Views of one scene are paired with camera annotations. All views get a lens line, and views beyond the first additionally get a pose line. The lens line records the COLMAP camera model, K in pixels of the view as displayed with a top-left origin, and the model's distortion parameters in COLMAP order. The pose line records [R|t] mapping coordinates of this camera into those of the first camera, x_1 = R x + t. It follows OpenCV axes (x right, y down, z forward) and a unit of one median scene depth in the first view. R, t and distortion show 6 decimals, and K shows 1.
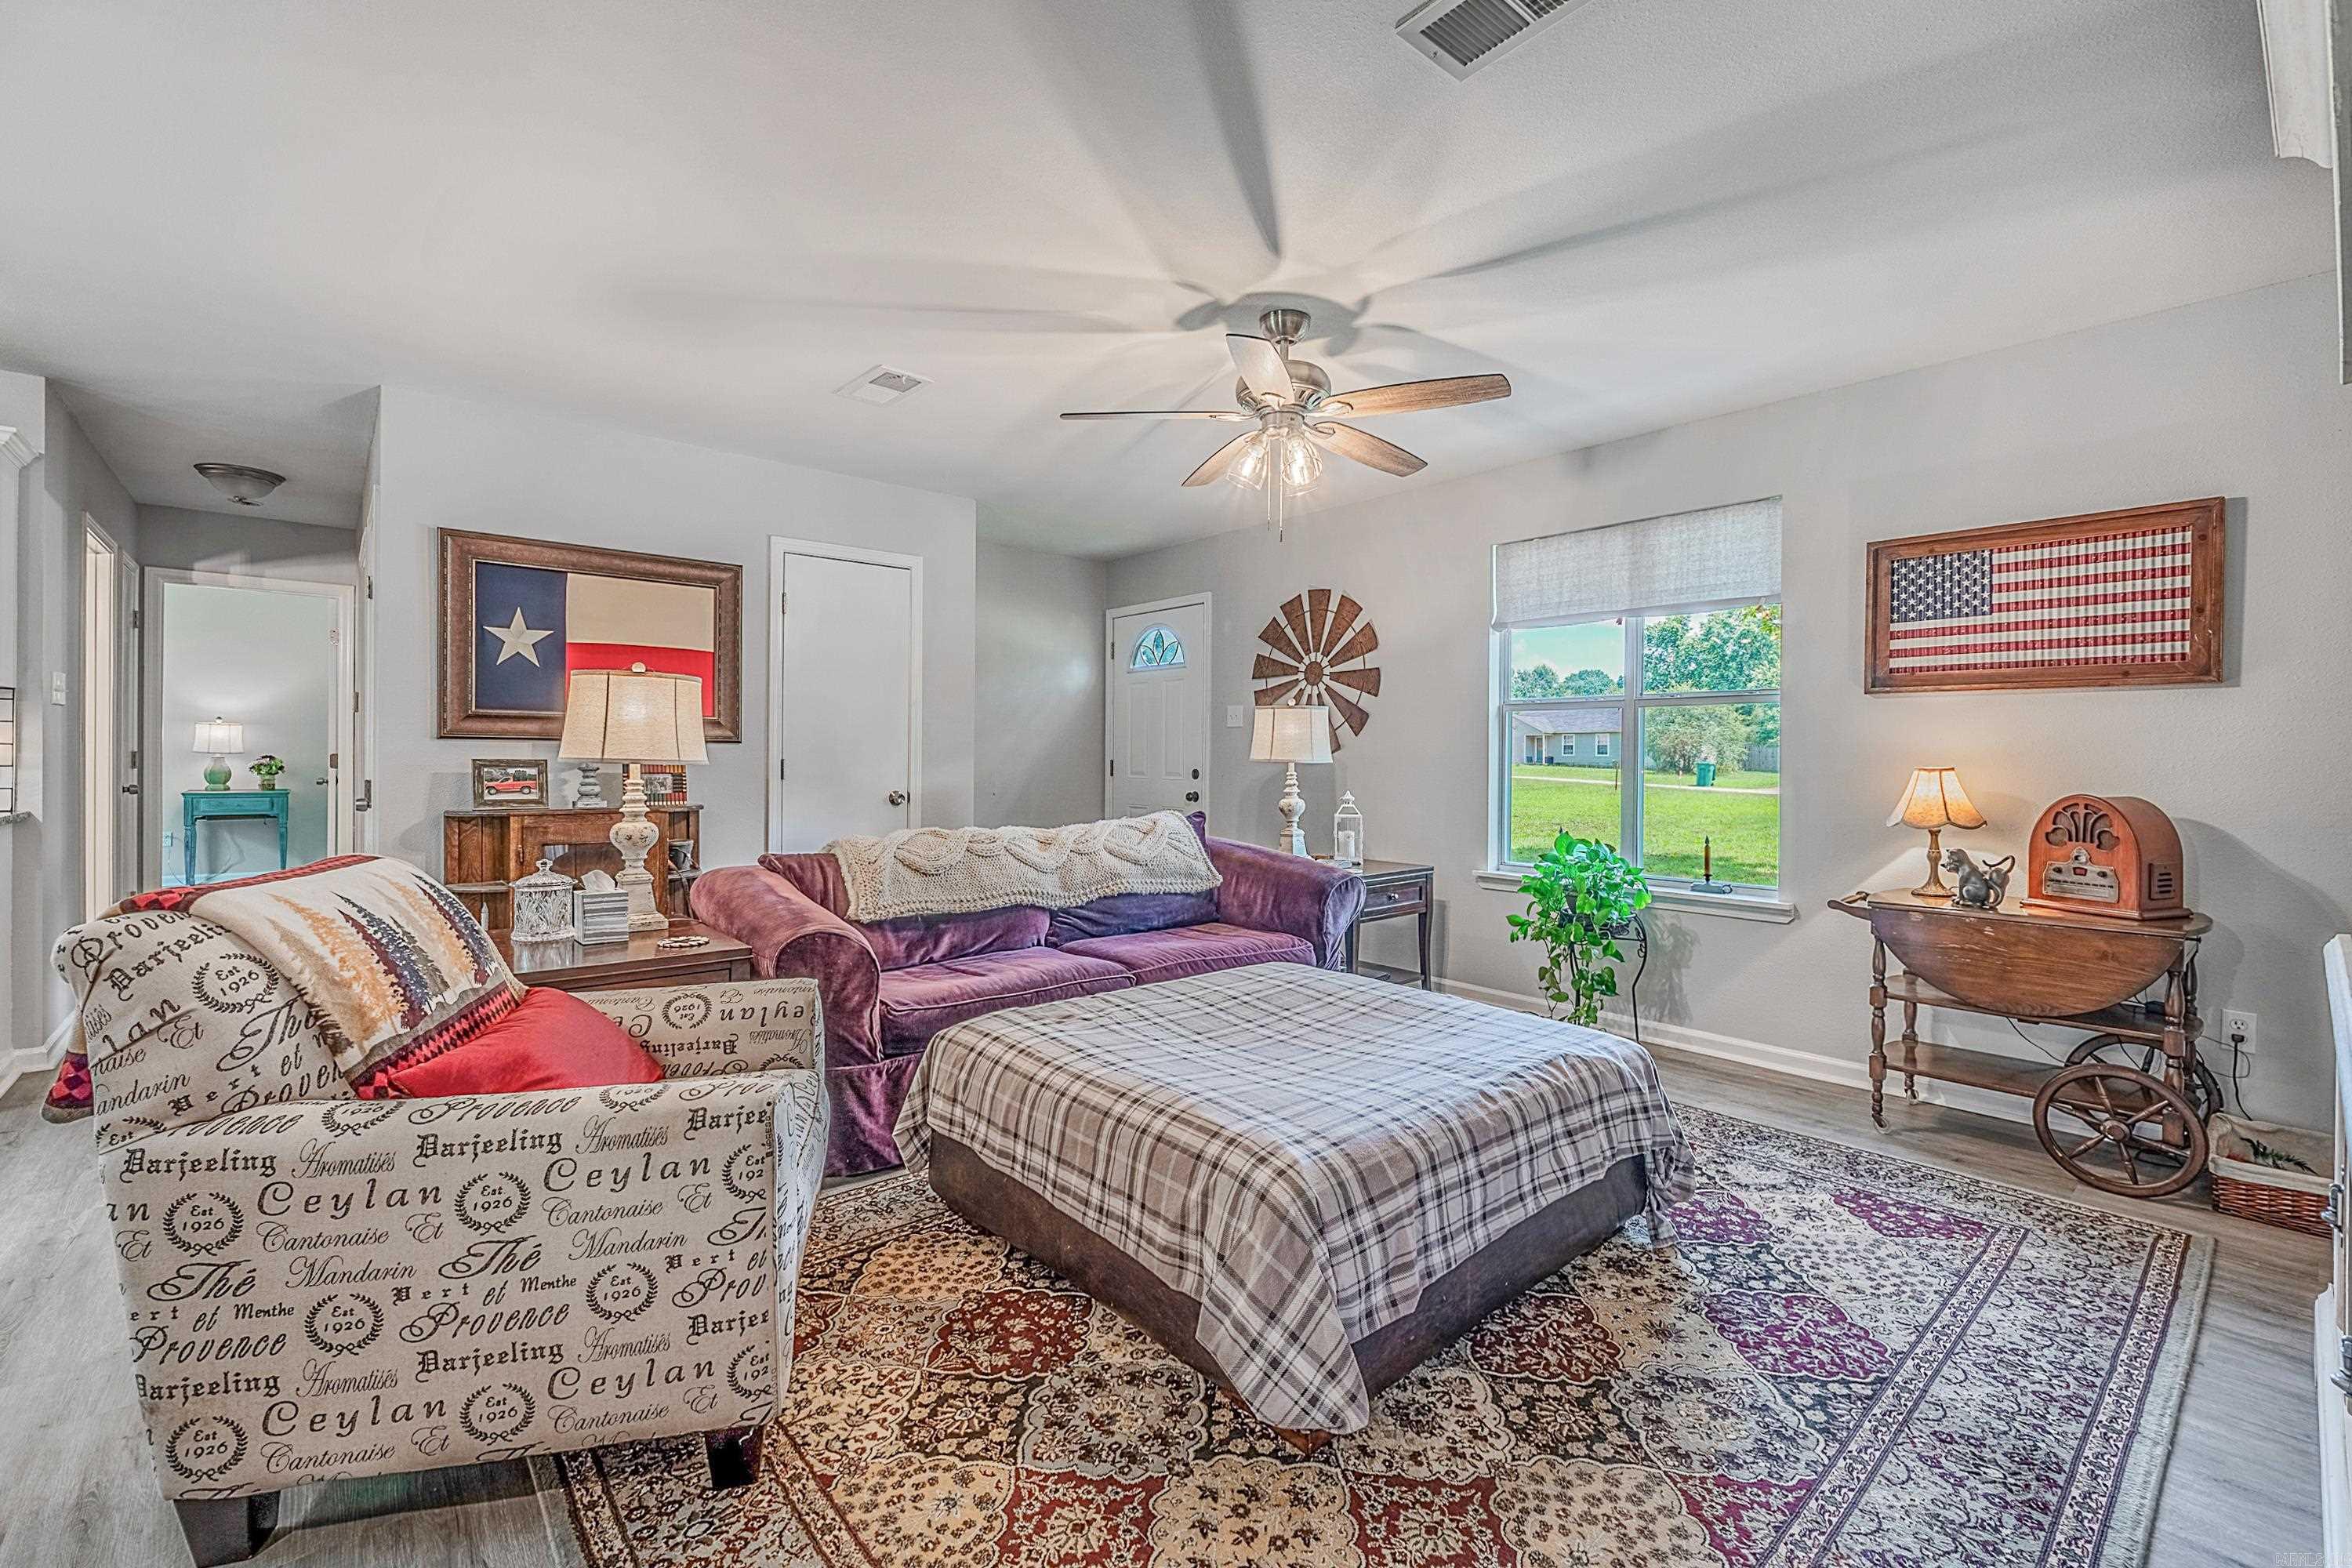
lens RADIAL K [[999.3, 0, 1177.2], [0, 999.3, 761.4], [0, 0, 1]] dist [-0.004839, 0.000071]
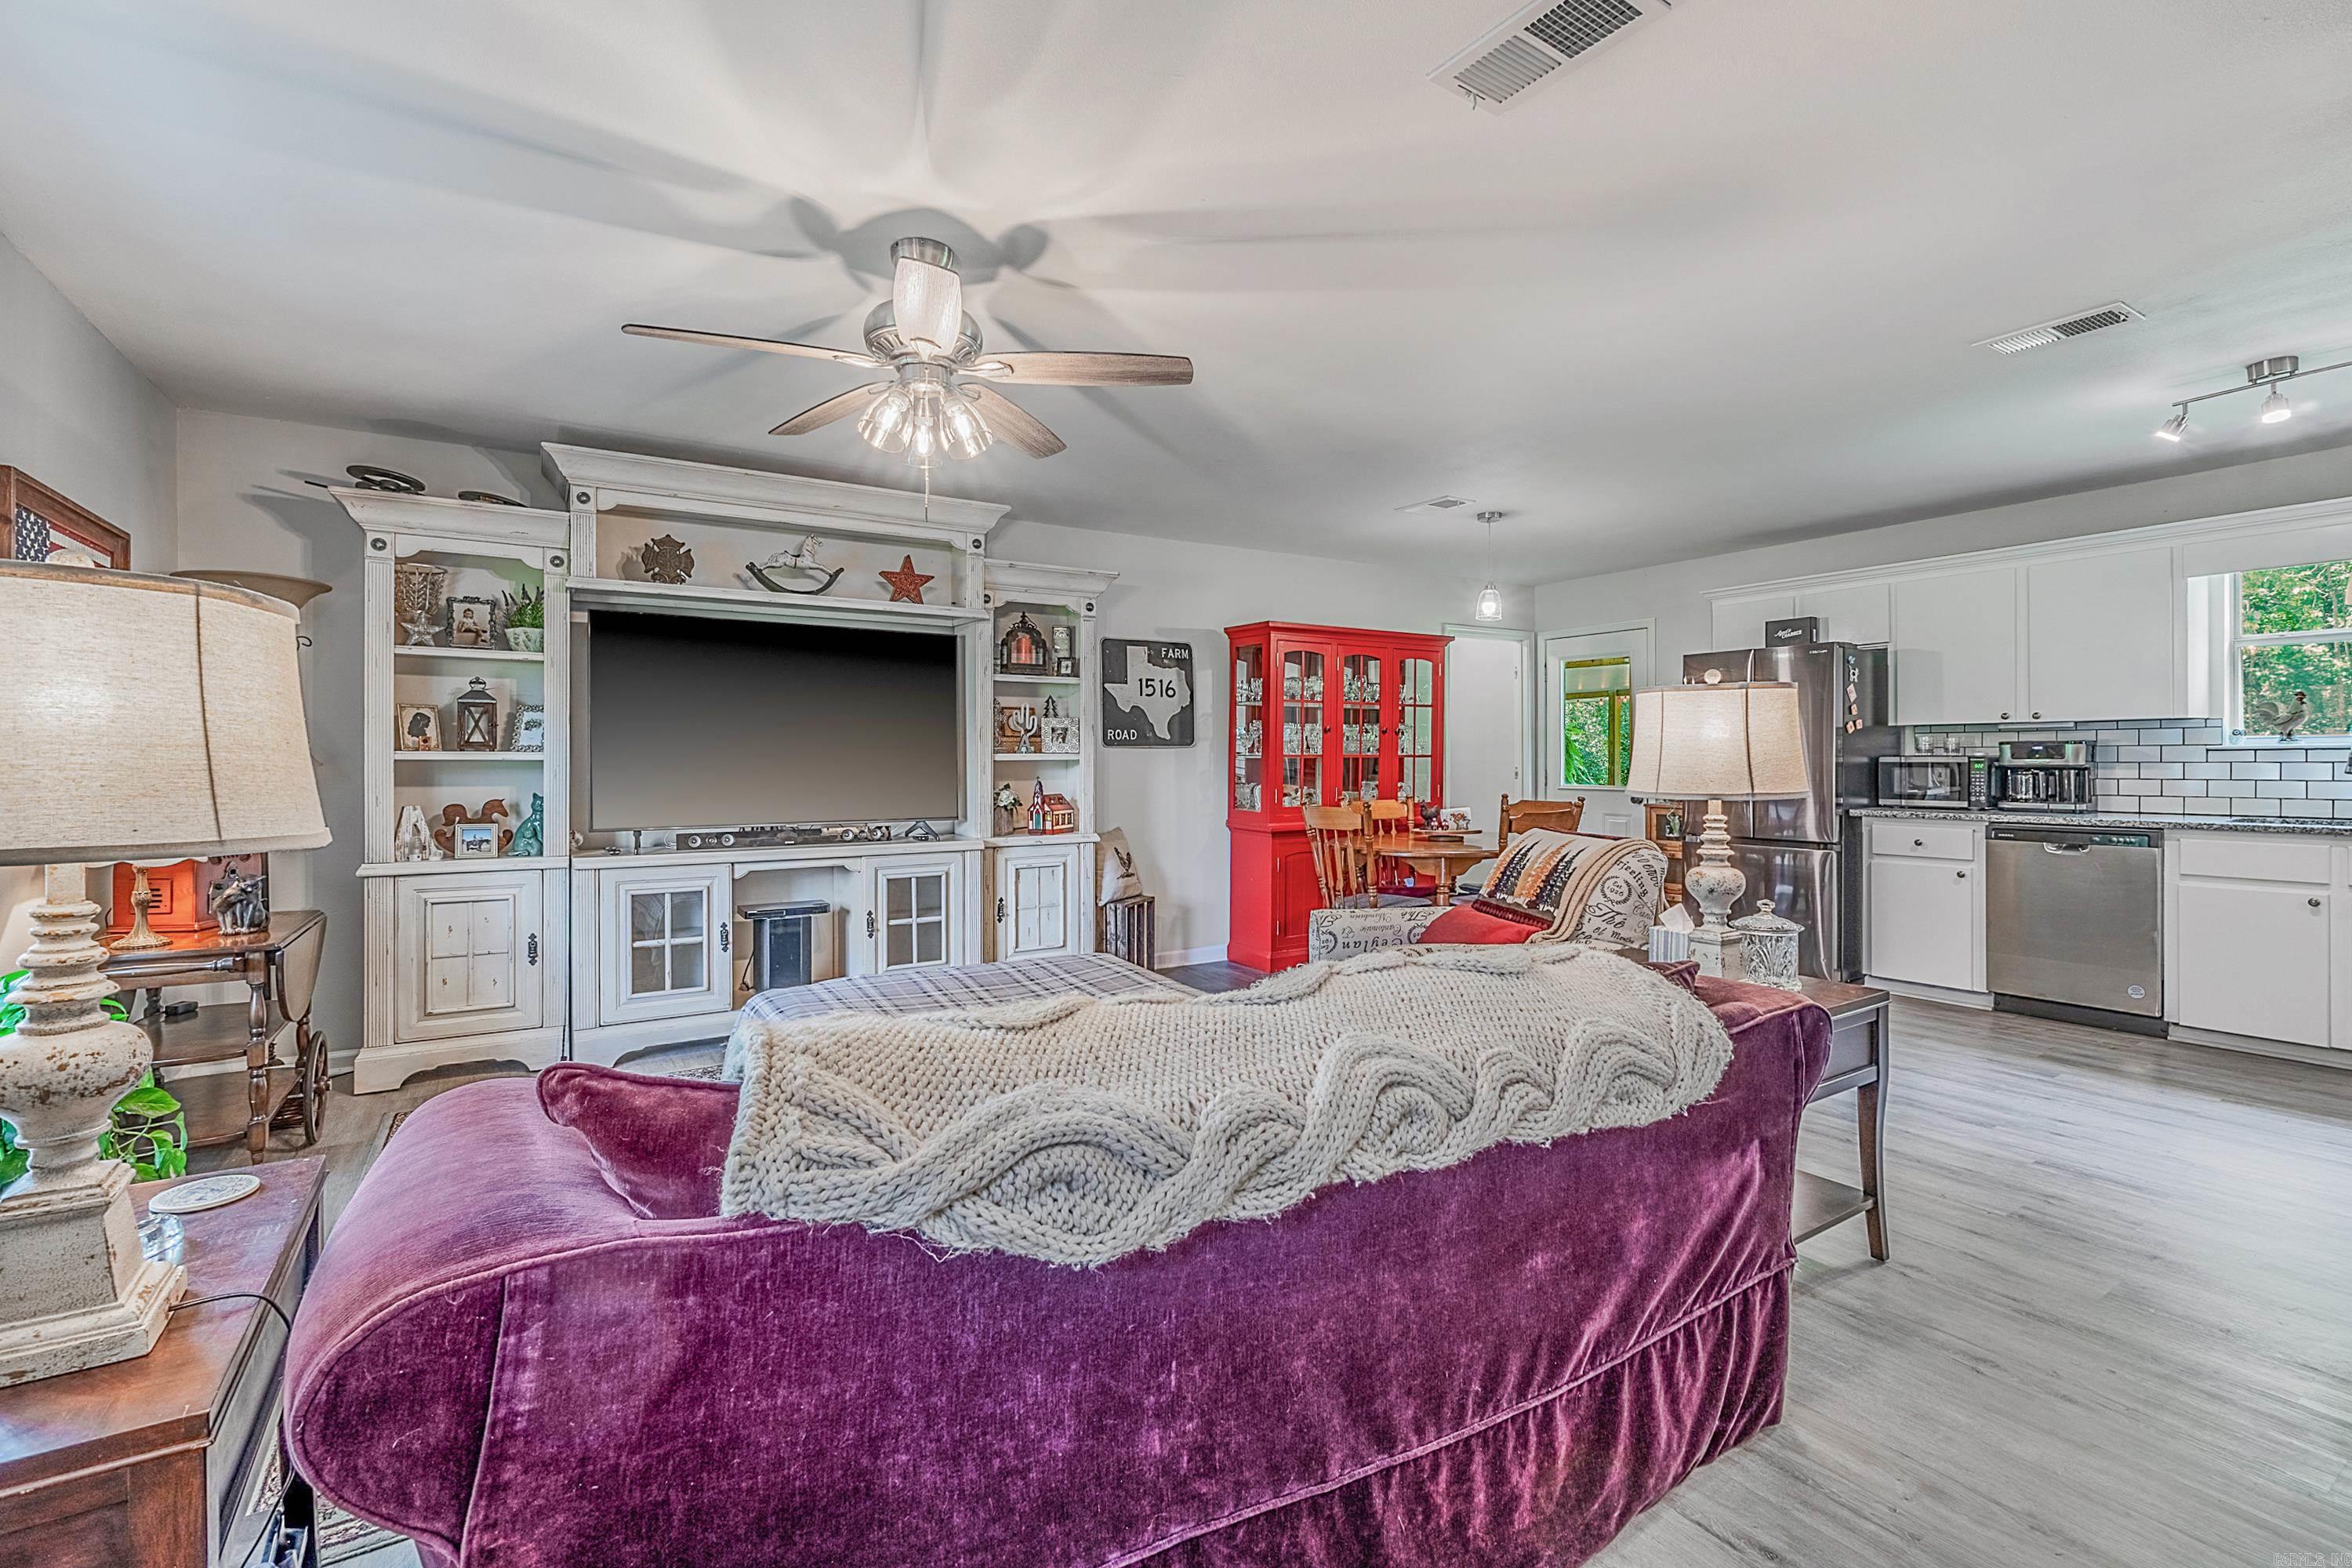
lens RADIAL K [[999.3, 0, 1188.7], [0, 999.3, 768.7], [0, 0, 1]] dist [-0.004839, 0.000071]
pose [[-0.988880, -0.003512, 0.148672, -0.190496], [-0.001279, 0.999885, 0.015111, -0.022068], [-0.148708, 0.014752, -0.988771, 1.447246]]
